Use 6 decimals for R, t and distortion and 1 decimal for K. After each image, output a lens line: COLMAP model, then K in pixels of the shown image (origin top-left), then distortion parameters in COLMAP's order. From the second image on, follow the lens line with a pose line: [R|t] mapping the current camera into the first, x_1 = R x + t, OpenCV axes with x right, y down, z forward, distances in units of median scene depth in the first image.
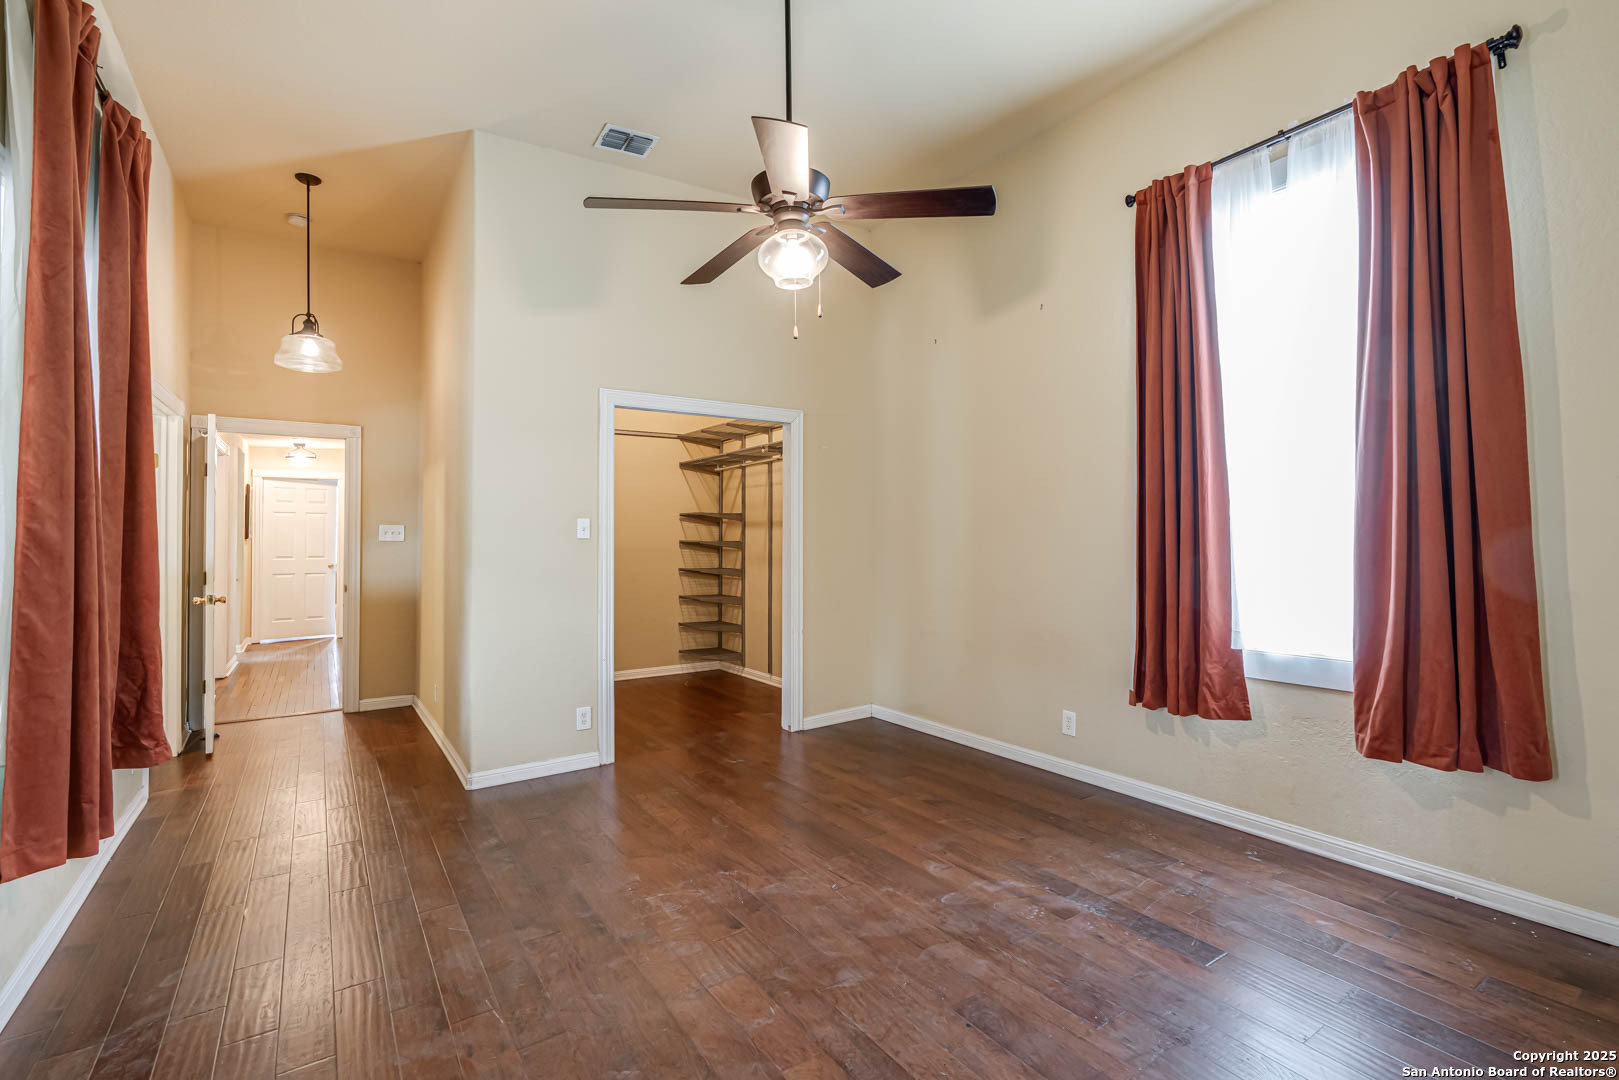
lens RADIAL K [[737.5, 0, 803.2], [0, 737.5, 522.5], [0, 0, 1]] dist [-0.015193, 0.006631]
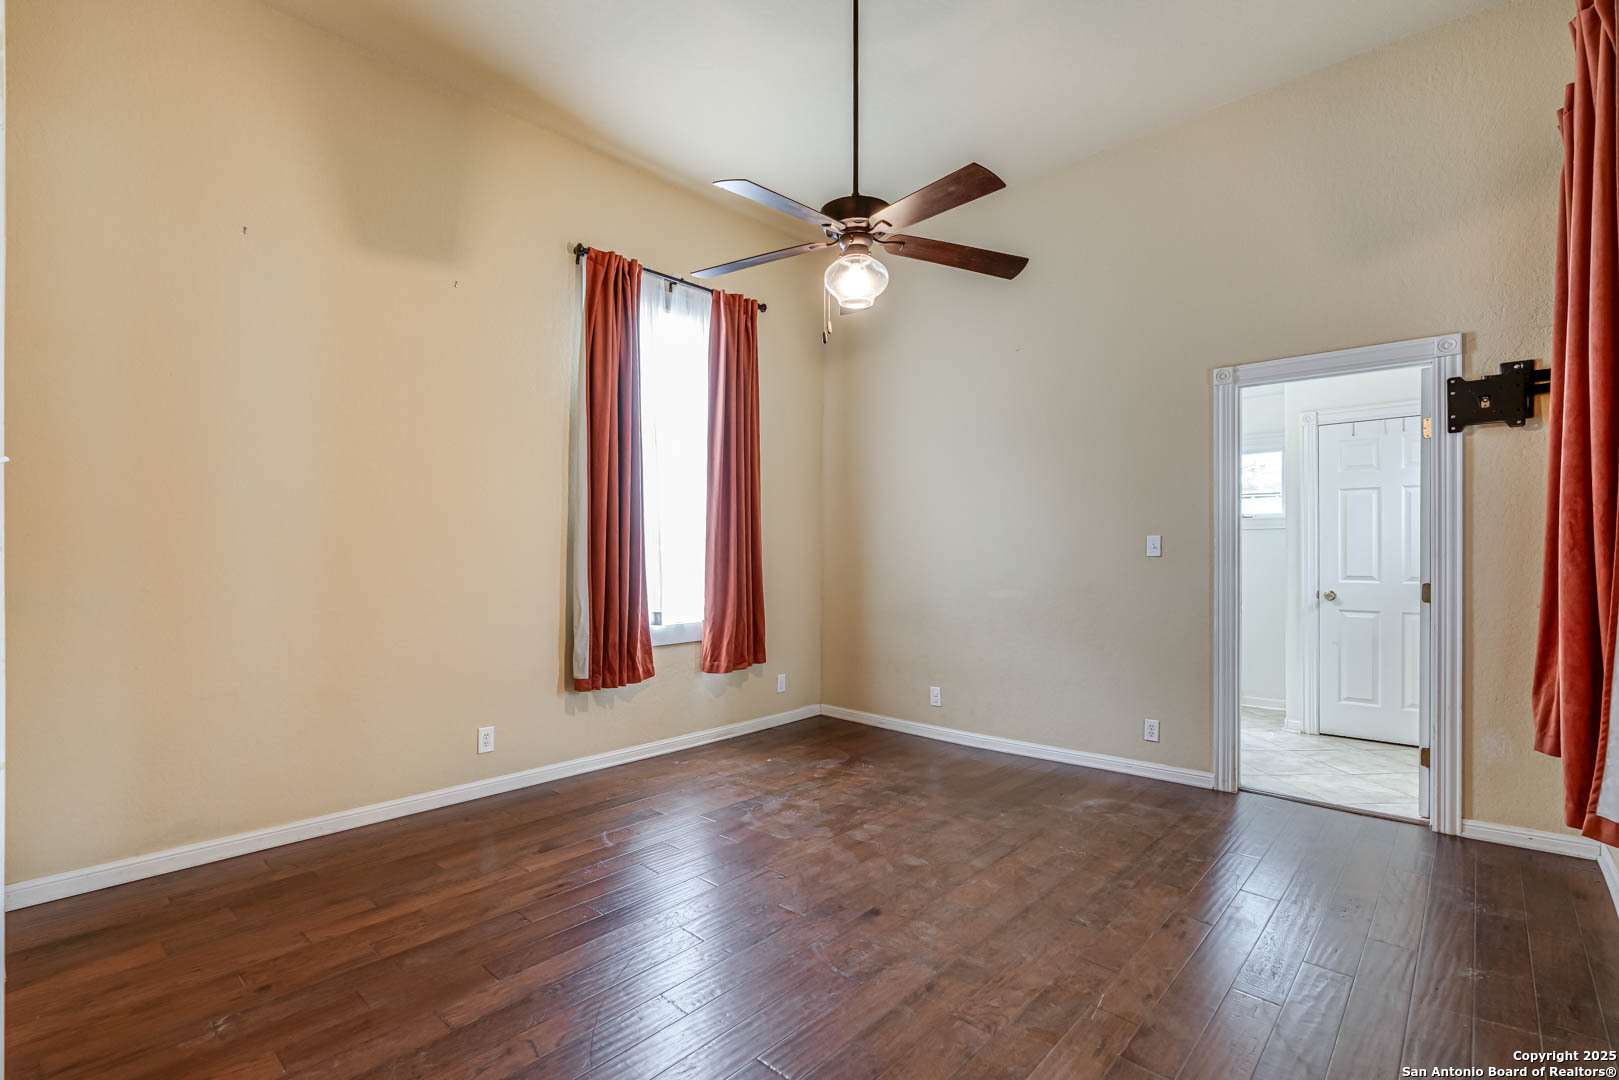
lens RADIAL K [[737.5, 0, 804.1], [0, 737.5, 551.1], [0, 0, 1]] dist [-0.015193, 0.006631]
pose [[-0.234812, 0.017891, 0.971876, -0.931970], [-0.017792, 0.999584, -0.022700, 0.062353], [-0.971878, -0.022622, -0.234396, 1.170717]]
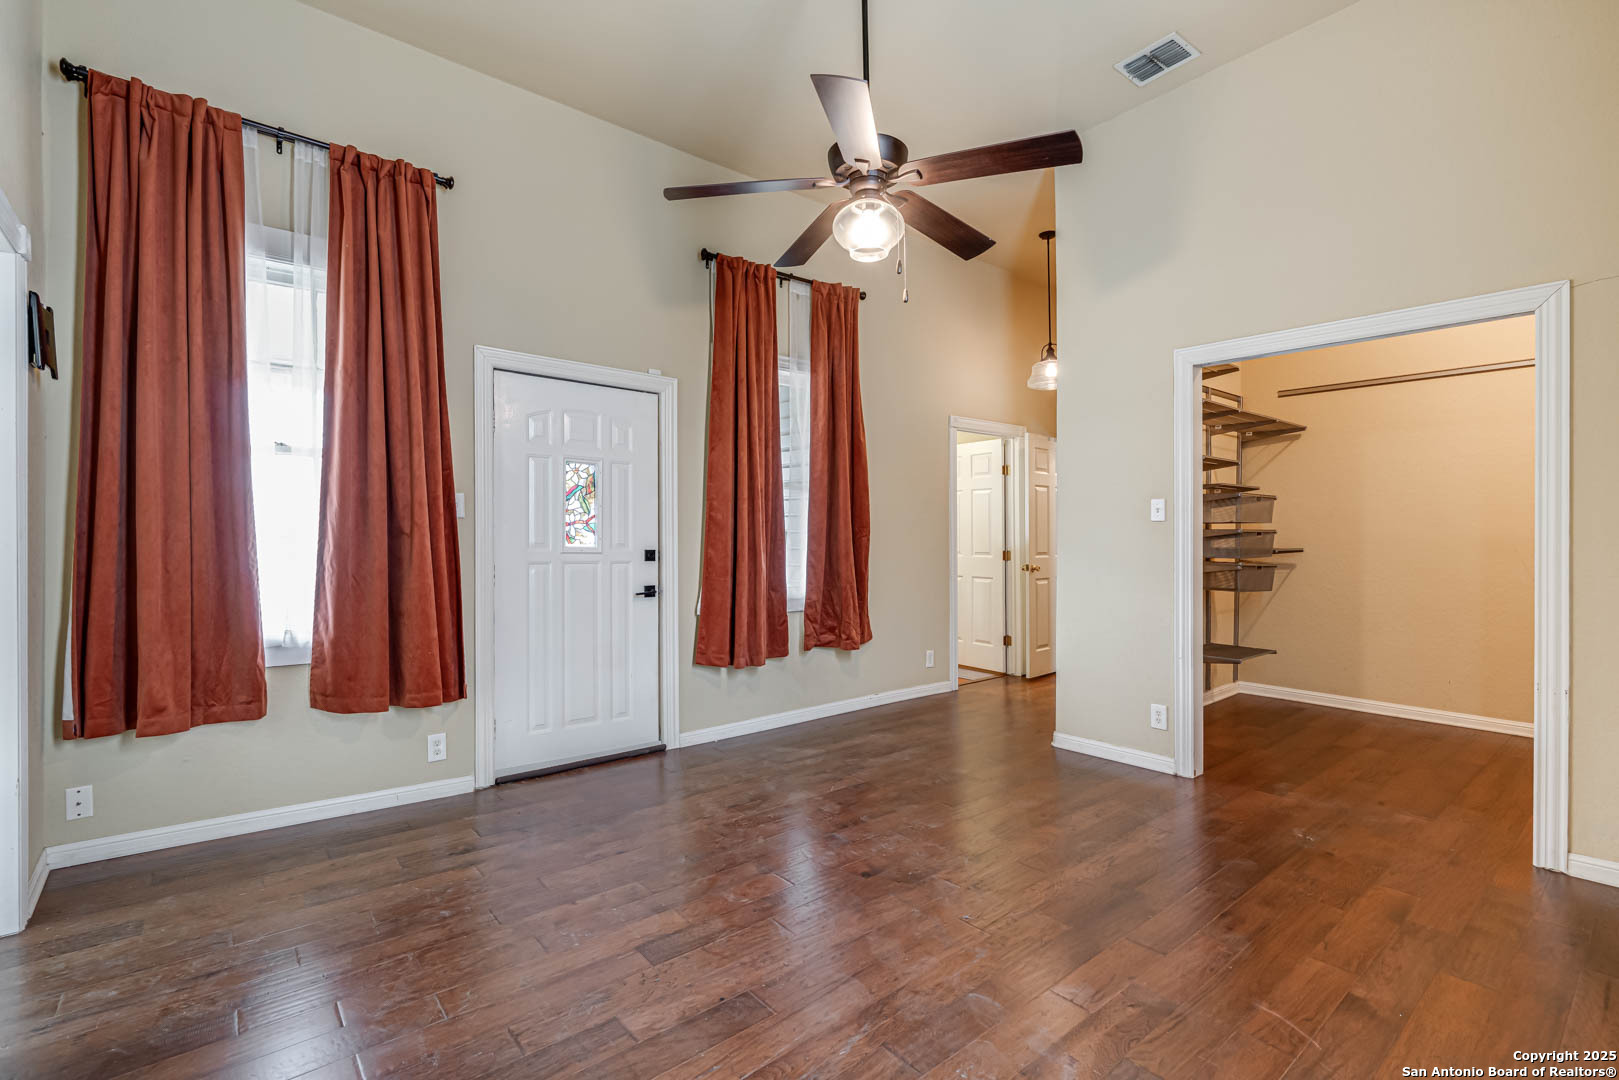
lens RADIAL K [[737.5, 0, 808.6], [0, 737.5, 547.4], [0, 0, 1]] dist [-0.015193, 0.006631]
pose [[0.106105, 0.027814, -0.993966, 0.834327], [0.016593, 0.999420, 0.029738, 0.030670], [0.994217, -0.019648, 0.105582, 0.704326]]
